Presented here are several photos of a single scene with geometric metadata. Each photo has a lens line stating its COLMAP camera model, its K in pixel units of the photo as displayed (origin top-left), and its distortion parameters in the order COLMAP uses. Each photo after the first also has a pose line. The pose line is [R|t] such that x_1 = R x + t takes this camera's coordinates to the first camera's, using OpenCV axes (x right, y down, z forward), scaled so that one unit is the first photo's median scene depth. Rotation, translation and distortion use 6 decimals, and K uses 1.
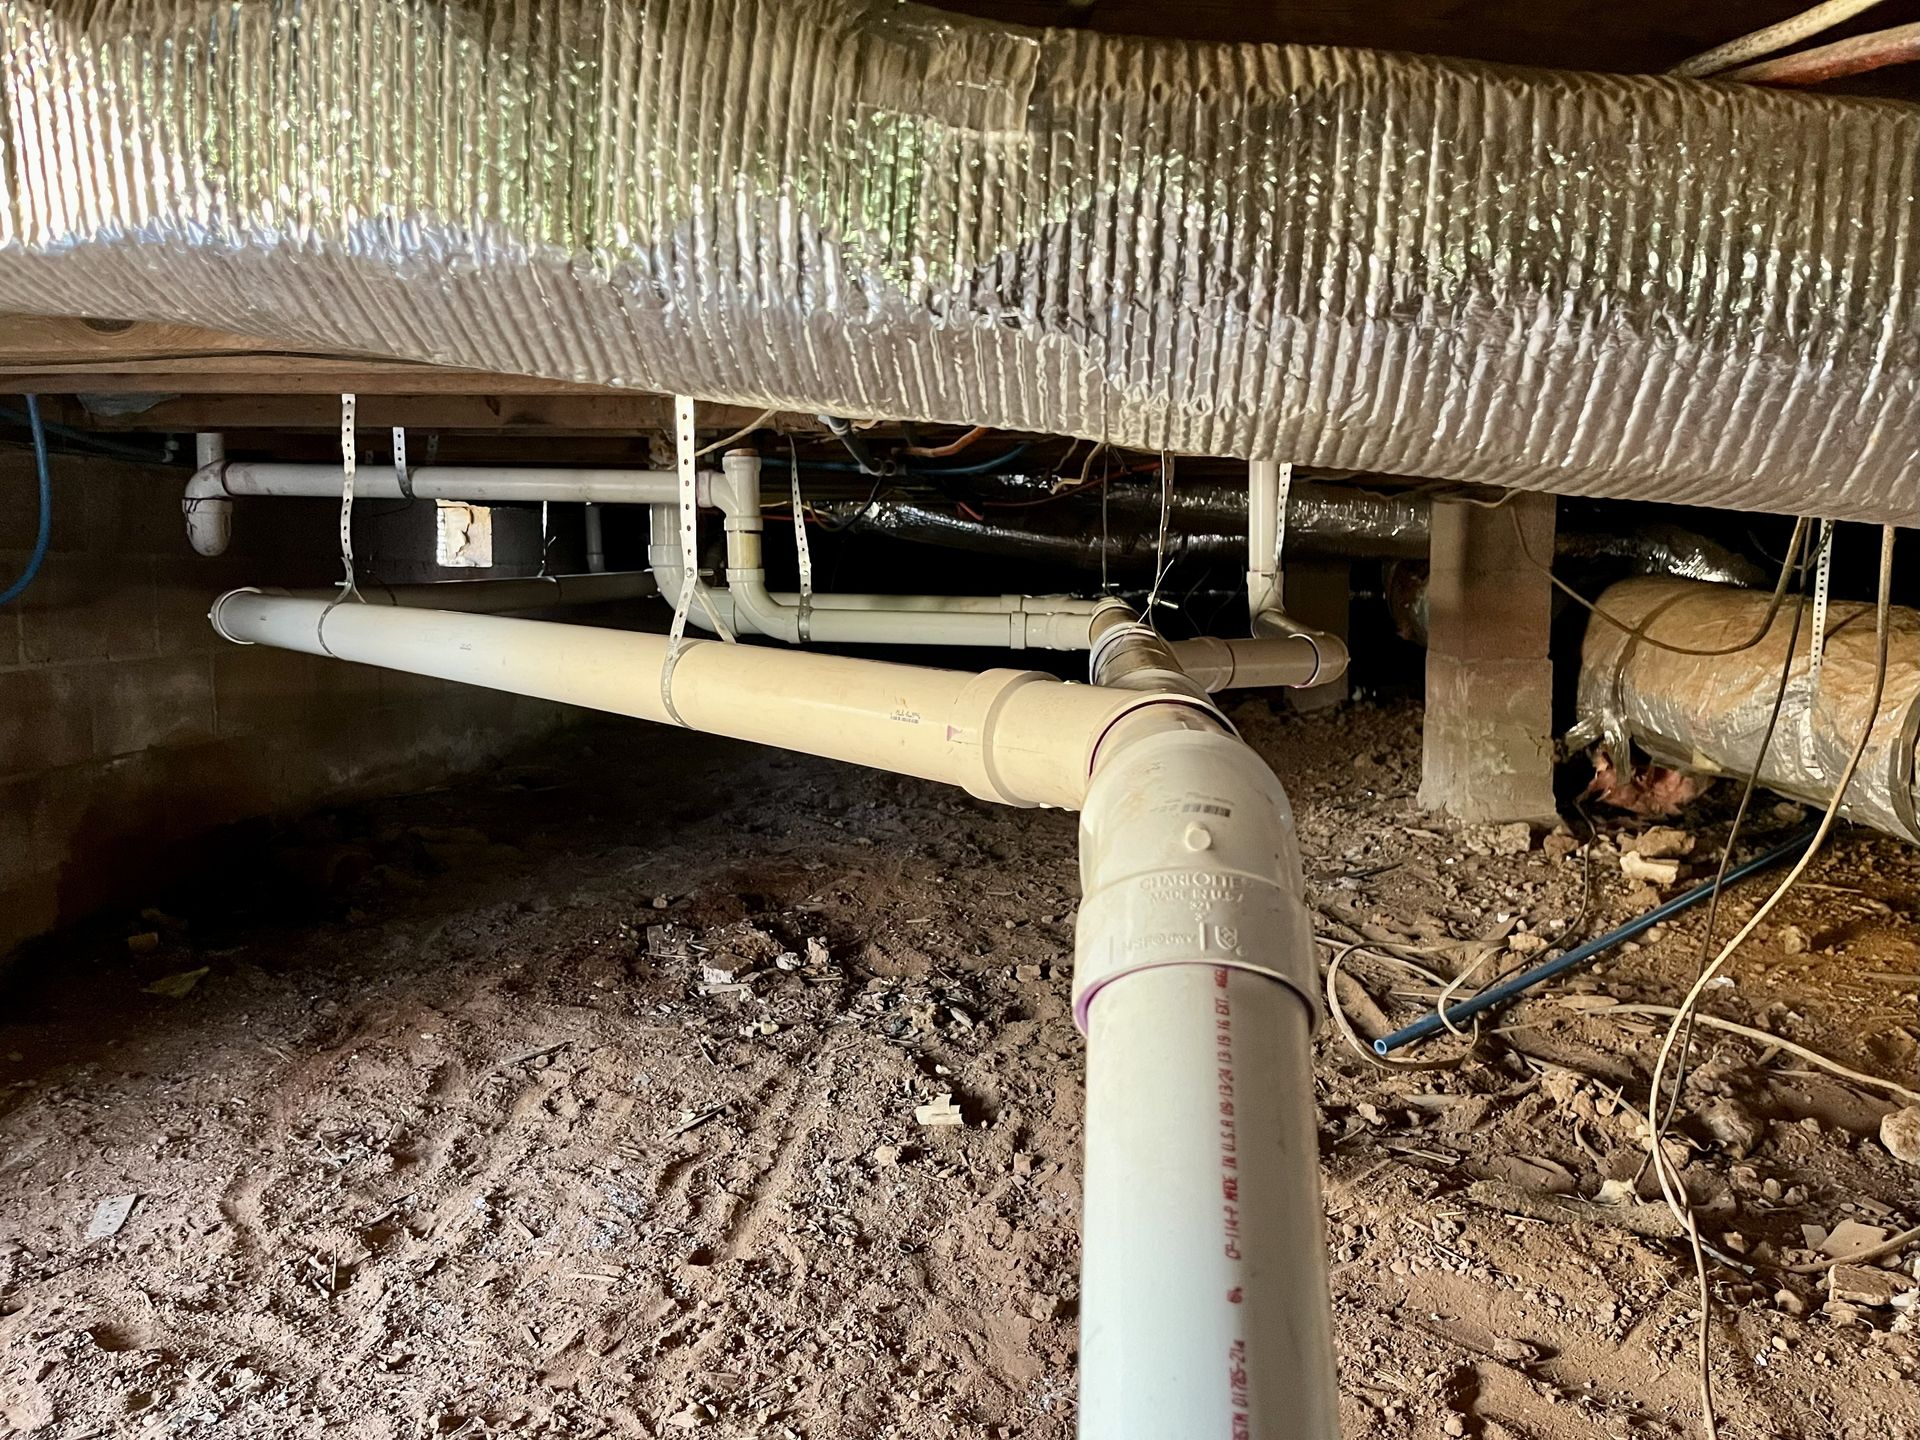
lens RADIAL K [[1334.4, 0, 1000.7], [0, 1334.4, 716.0], [0, 0, 1]] dist [0.009708, -0.028326]
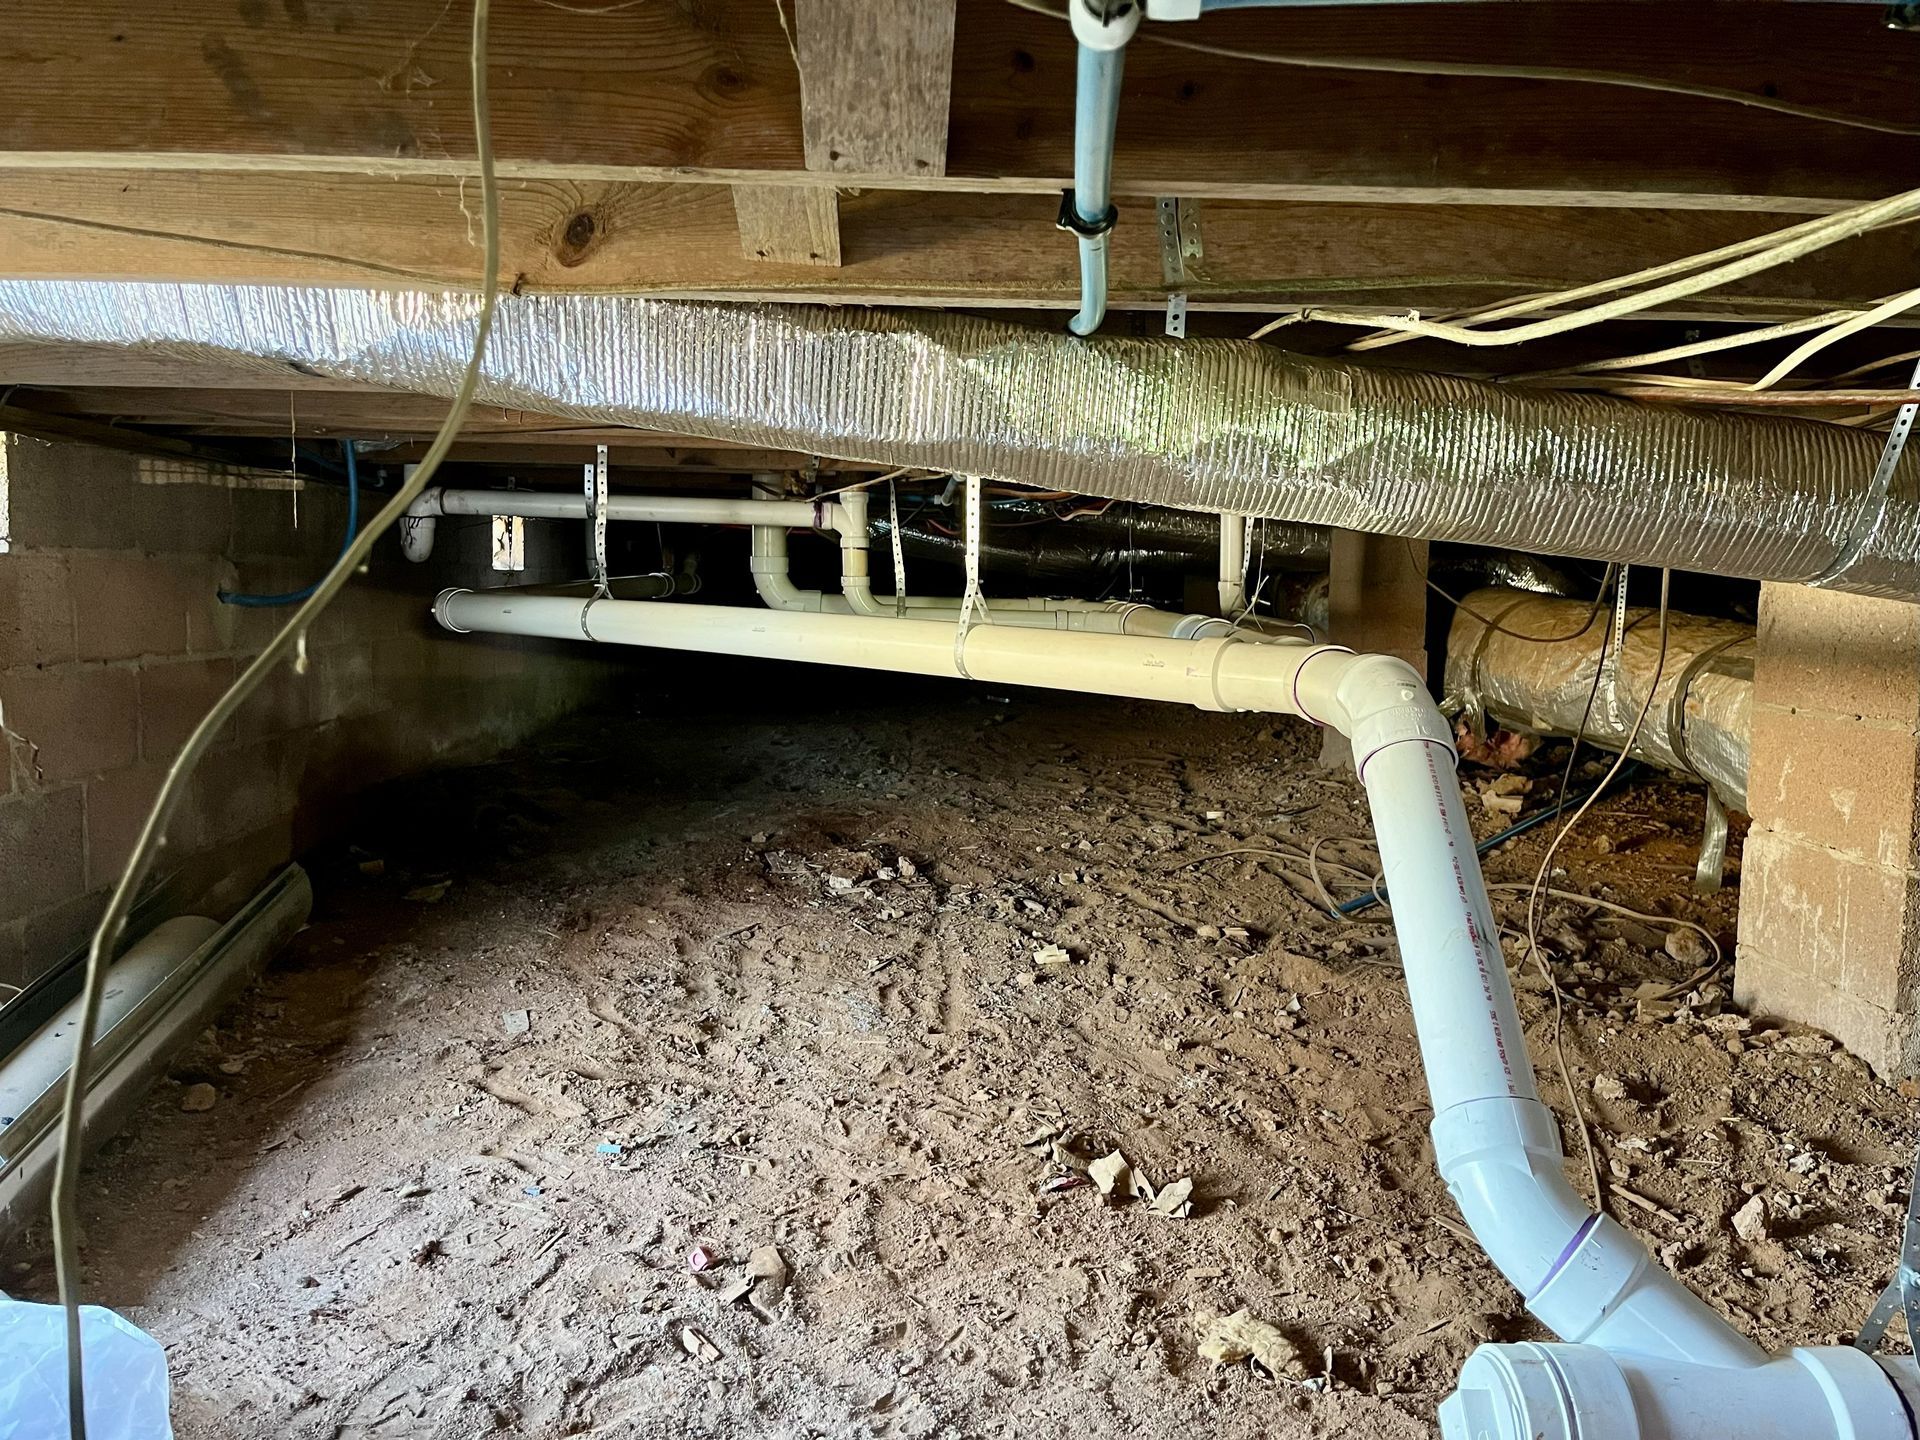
lens RADIAL K [[1360.2, 0, 960.0], [0, 1360.2, 720.0], [0, 0, 1]] dist [-0.007421, -0.008150]
pose [[0.994275, -0.002130, 0.106833, -0.250598], [0.002483, 0.999992, -0.003172, 0.039387], [-0.106825, 0.003419, 0.994272, -0.376688]]
